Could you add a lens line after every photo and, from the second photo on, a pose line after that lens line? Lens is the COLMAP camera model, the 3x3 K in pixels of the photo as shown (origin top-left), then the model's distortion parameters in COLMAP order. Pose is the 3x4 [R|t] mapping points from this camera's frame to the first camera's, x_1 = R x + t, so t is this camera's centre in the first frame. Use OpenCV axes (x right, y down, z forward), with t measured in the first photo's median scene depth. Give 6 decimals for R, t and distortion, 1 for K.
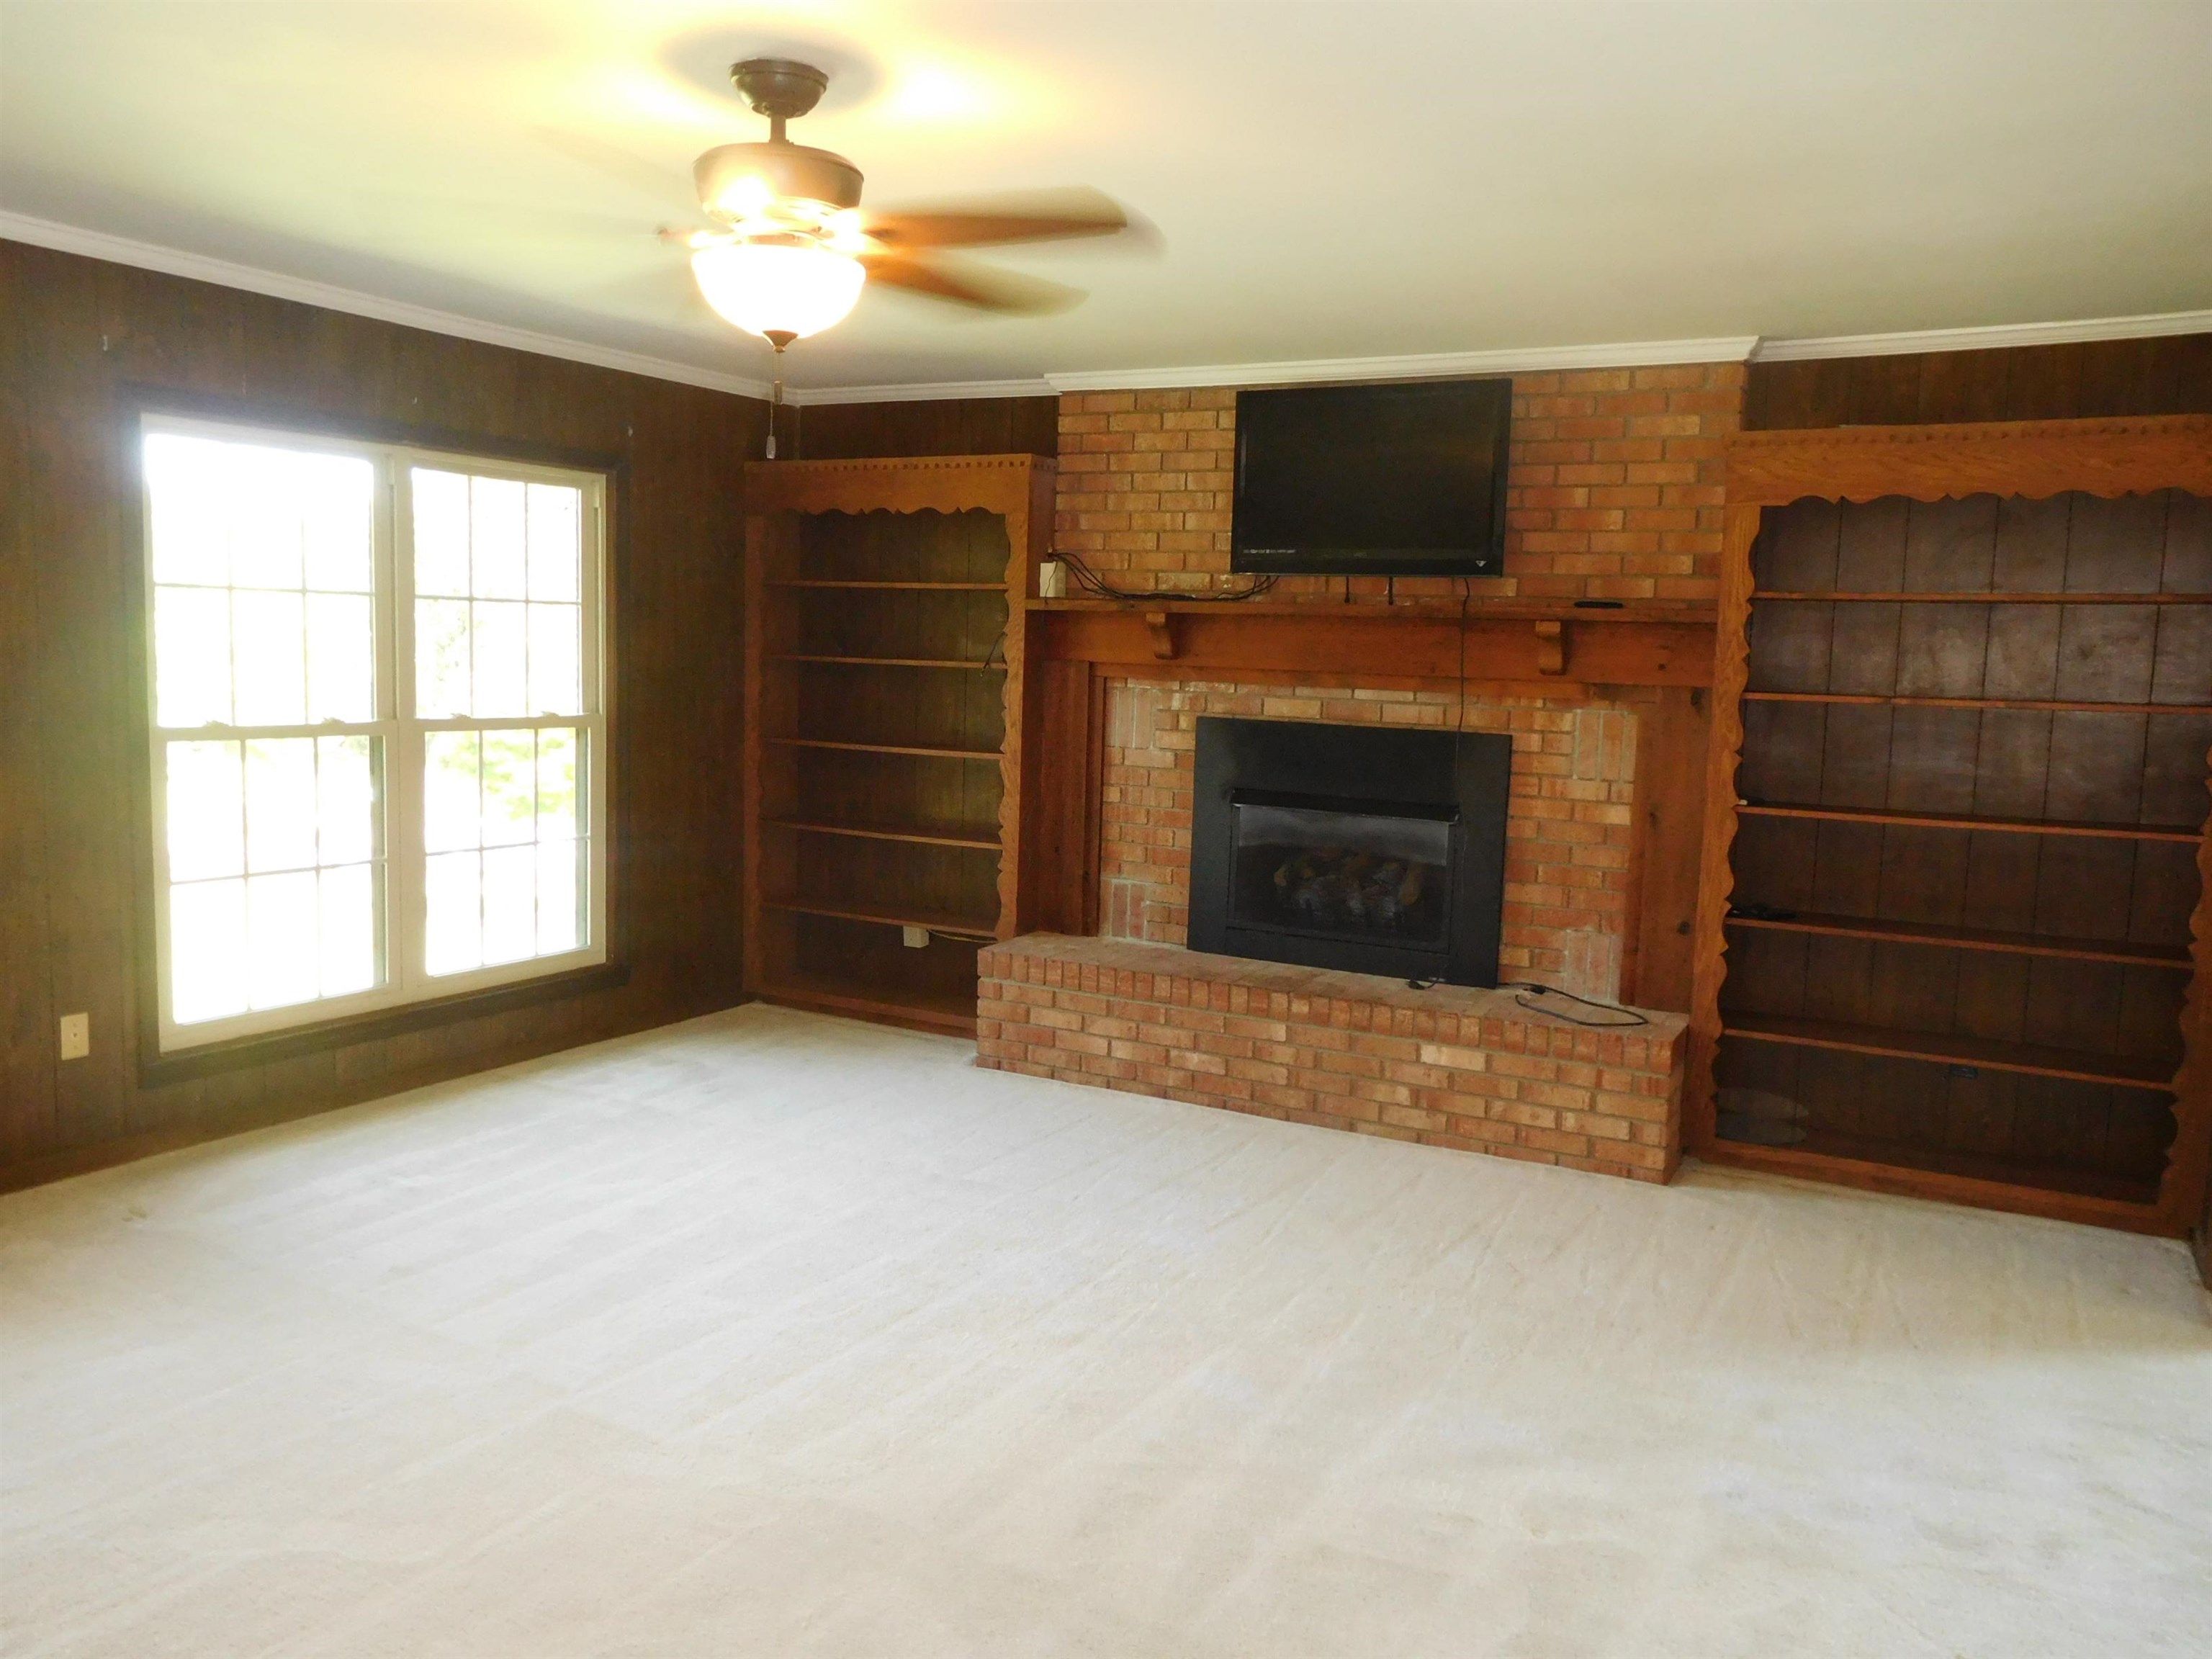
lens RADIAL K [[1659.0, 0, 1098.8], [0, 1659.0, 831.6], [0, 0, 1]] dist [-0.036983, 0.013391]
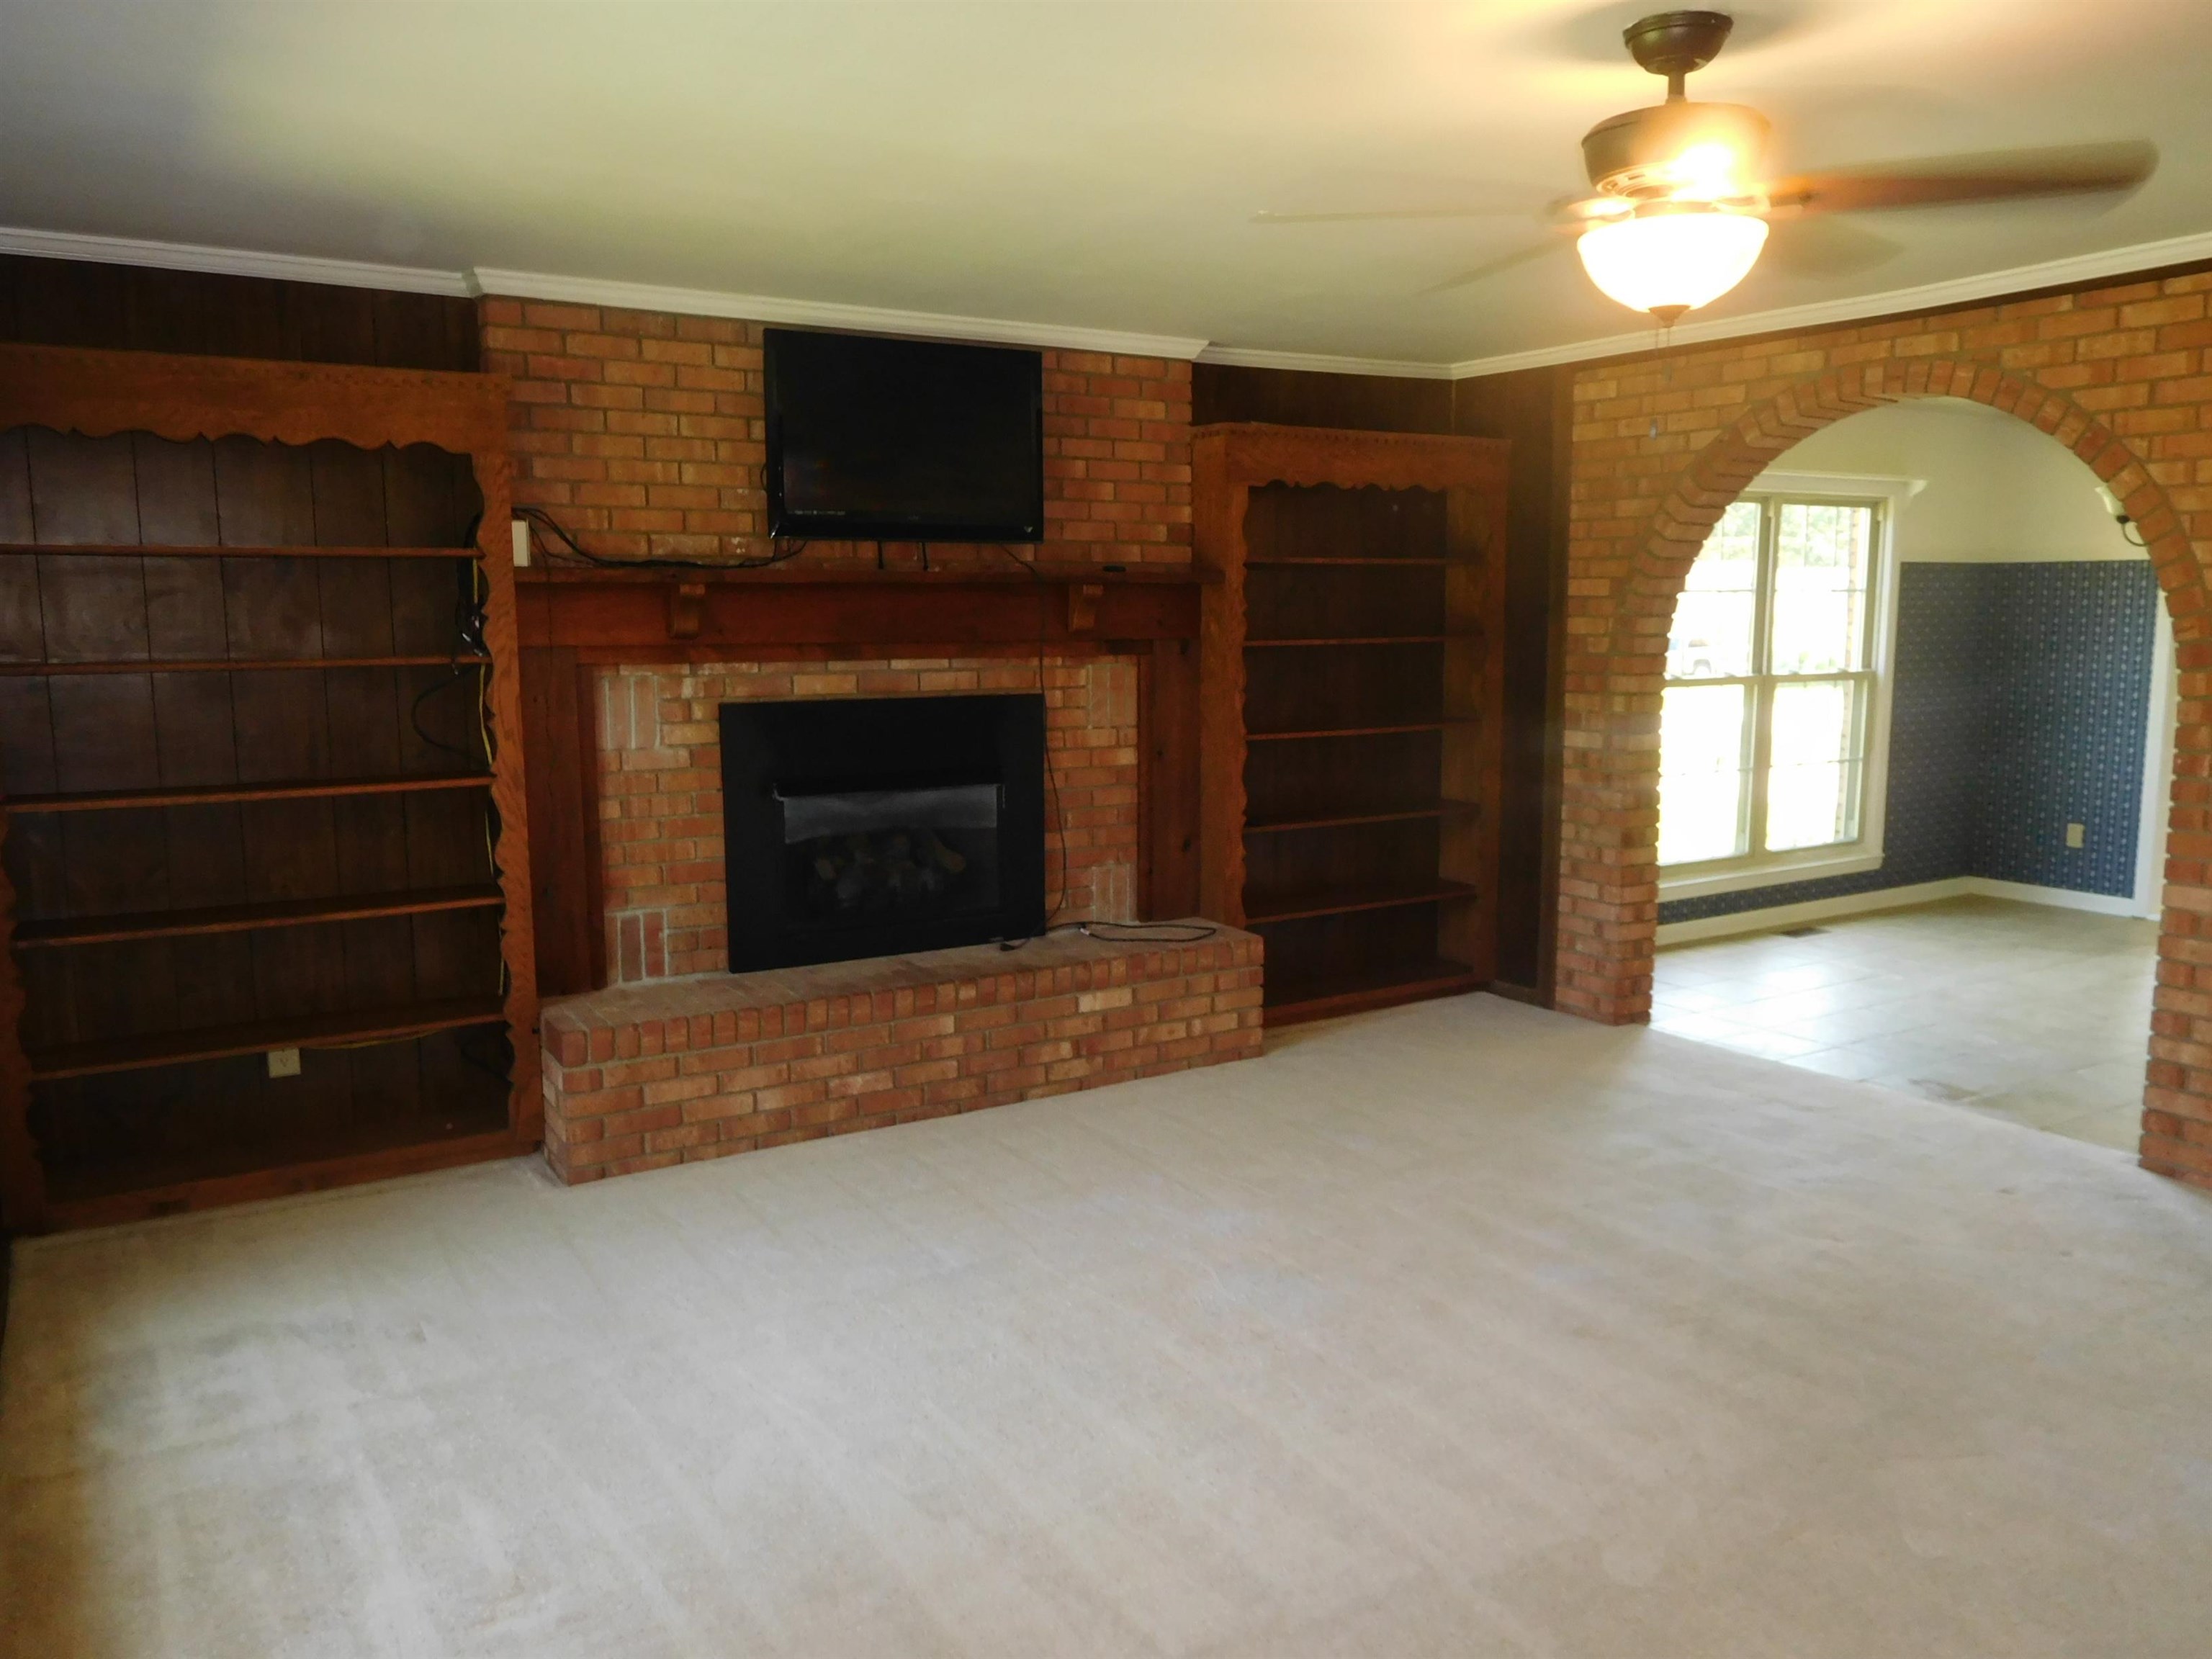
lens RADIAL K [[1659.0, 0, 1086.3], [0, 1659.0, 833.6], [0, 0, 1]] dist [-0.036983, 0.013391]
pose [[0.482873, -0.150979, 0.862577, -0.643746], [0.117076, 0.987312, 0.107272, -0.078324], [-0.867829, 0.049189, 0.494422, 0.447693]]
